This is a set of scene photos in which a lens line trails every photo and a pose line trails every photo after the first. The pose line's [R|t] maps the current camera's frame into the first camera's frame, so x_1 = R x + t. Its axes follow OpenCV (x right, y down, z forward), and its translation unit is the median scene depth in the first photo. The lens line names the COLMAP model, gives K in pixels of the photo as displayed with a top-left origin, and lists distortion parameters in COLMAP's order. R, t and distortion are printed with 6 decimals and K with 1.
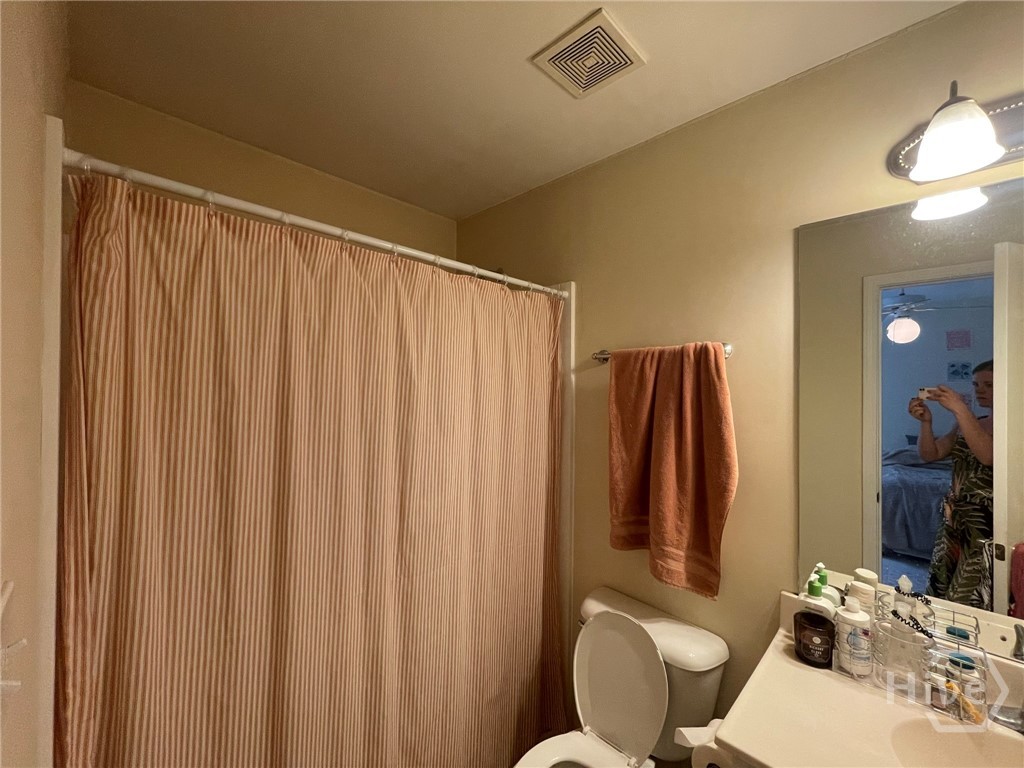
lens RADIAL K [[415.7, 0, 511.2], [0, 415.7, 377.2], [0, 0, 1]] dist [-0.001725, -0.000298]
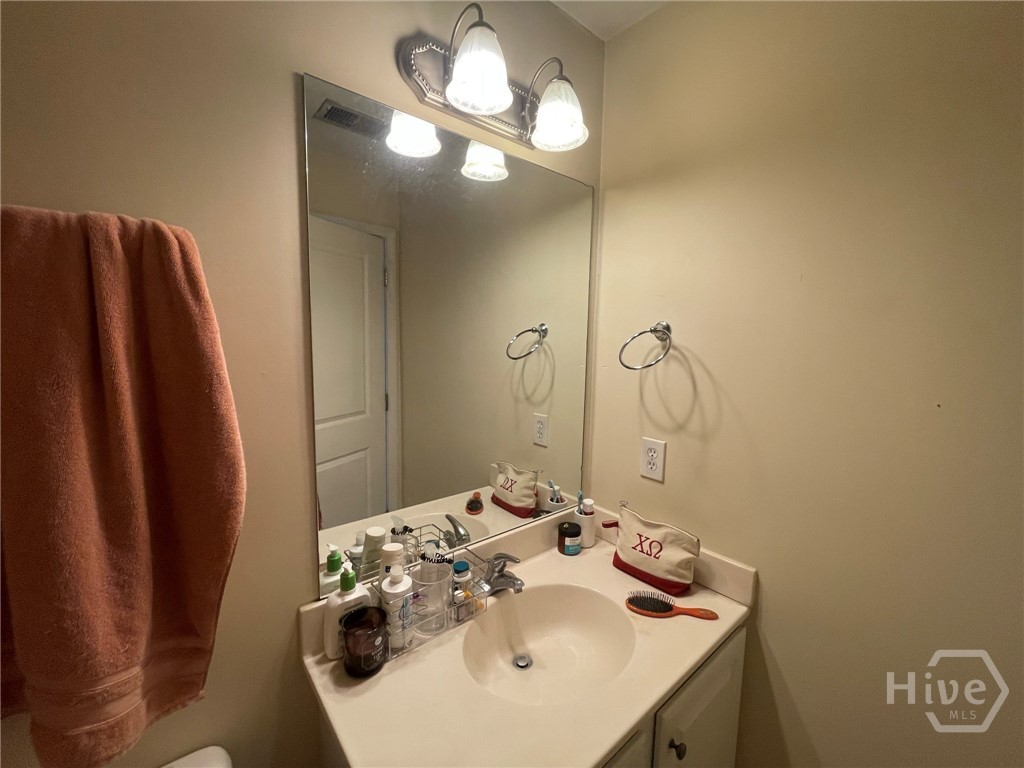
lens RADIAL K [[415.7, 0, 507.8], [0, 415.7, 384.2], [0, 0, 1]] dist [-0.001725, -0.000298]
pose [[0.084939, -0.123915, 0.988651, 0.019558], [-0.045400, 0.990725, 0.128075, 0.022193], [-0.995351, -0.055763, 0.078525, 0.574170]]
